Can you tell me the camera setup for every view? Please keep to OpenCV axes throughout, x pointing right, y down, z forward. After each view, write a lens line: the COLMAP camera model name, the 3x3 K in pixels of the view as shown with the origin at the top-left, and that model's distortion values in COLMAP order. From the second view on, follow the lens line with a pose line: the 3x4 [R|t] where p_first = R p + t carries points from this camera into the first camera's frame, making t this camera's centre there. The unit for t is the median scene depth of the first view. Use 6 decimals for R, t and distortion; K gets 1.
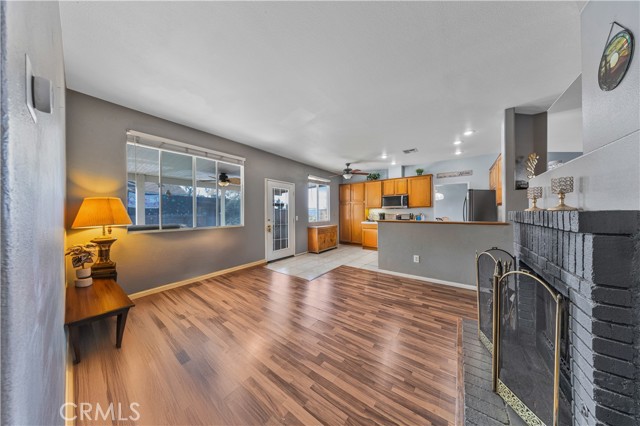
lens RADIAL K [[187.5, 0, 316.5], [0, 187.5, 214.5], [0, 0, 1]] dist [-0.004967, -0.000109]
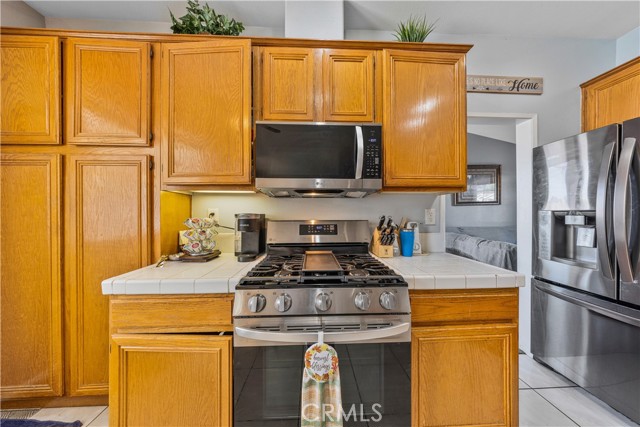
lens RADIAL K [[187.5, 0, 316.5], [0, 187.5, 215.0], [0, 0, 1]] dist [-0.004967, -0.000109]
pose [[0.770659, -0.002427, 0.637243, 0.290676], [0.001933, 0.999997, 0.001472, -0.008717], [-0.637245, 0.000098, 0.770661, 0.852972]]
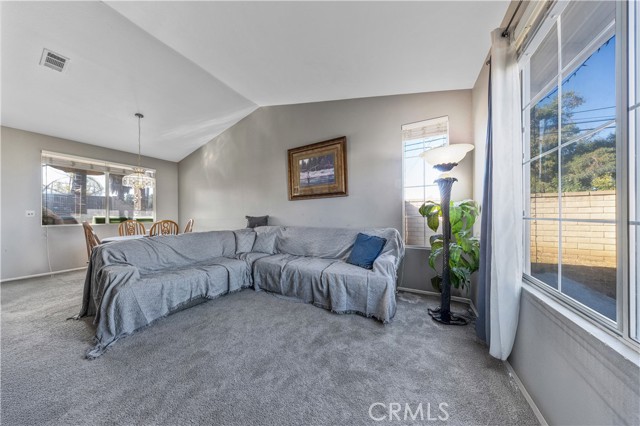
lens RADIAL K [[187.5, 0, 316.5], [0, 187.5, 214.5], [0, 0, 1]] dist [-0.004967, -0.000109]
pose [[0.986918, 0.002936, 0.161195, 1.238368], [-0.001235, 0.999942, -0.010656, 0.005187], [-0.161217, 0.010317, 0.986865, 0.468261]]
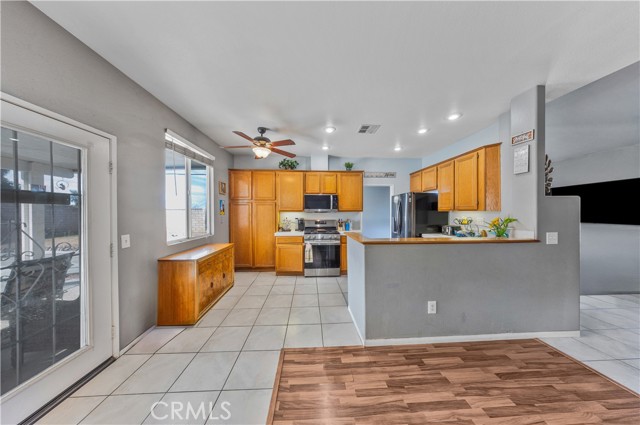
lens RADIAL K [[183.1, 0, 317.3], [0, 183.1, 214.9], [0, 0, 1]] dist [-0.000366, -0.000026]
pose [[0.757941, -0.006972, 0.652286, -0.053136], [0.002078, 0.999964, 0.008273, -0.027985], [-0.652320, -0.004915, 0.757928, 0.478158]]
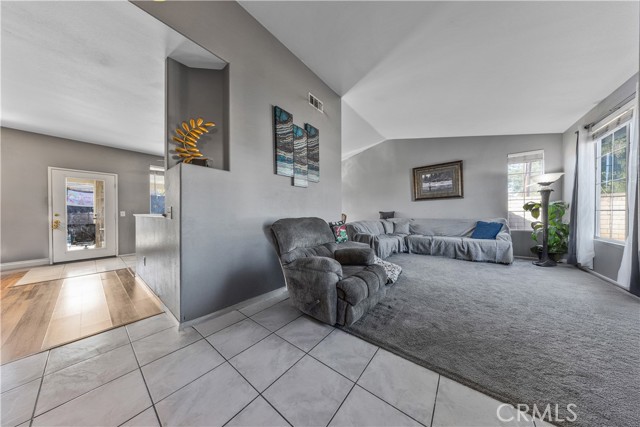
lens RADIAL K [[187.5, 0, 316.5], [0, 187.5, 215.0], [0, 0, 1]] dist [-0.004967, -0.000109]
pose [[0.999843, 0.001267, -0.017674, 0.764087], [-0.001177, 0.999986, 0.005096, 0.018119], [0.017681, -0.005074, 0.999831, 0.125956]]
